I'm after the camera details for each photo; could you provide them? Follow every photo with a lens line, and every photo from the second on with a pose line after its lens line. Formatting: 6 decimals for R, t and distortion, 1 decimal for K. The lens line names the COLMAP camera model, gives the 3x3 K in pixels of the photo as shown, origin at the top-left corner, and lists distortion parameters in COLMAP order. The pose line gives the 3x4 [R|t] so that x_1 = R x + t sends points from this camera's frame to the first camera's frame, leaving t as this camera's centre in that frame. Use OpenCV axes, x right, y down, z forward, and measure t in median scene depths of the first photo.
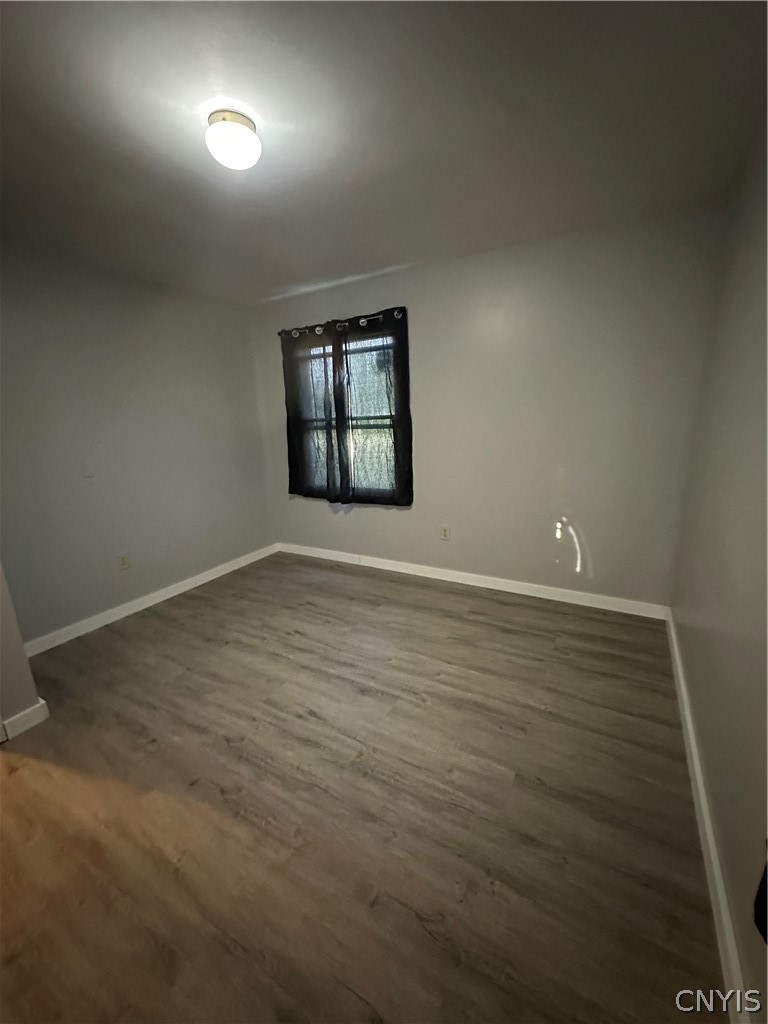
lens RADIAL K [[410.8, 0, 379.7], [0, 410.8, 512.1], [0, 0, 1]] dist [-0.003035, 0.000390]
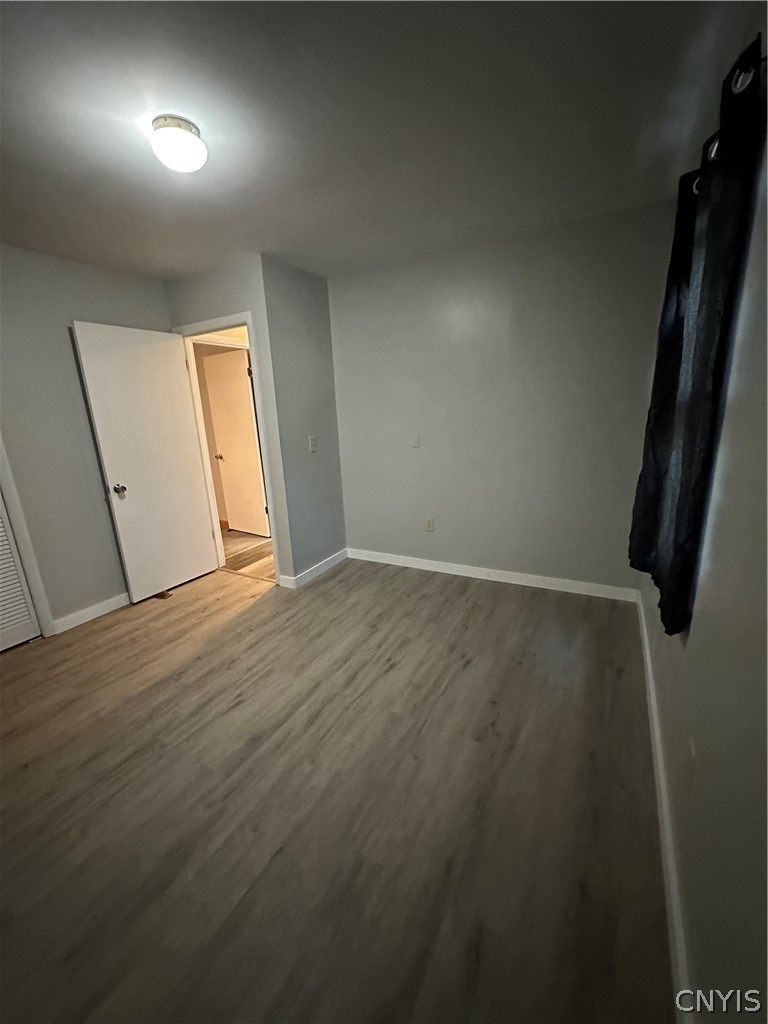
lens RADIAL K [[410.8, 0, 380.9], [0, 410.8, 510.7], [0, 0, 1]] dist [-0.003035, 0.000390]
pose [[0.014906, 0.280239, -0.959814, 0.618793], [-0.180404, 0.944921, 0.273089, -0.273892], [0.983480, 0.169084, 0.064641, 1.083790]]
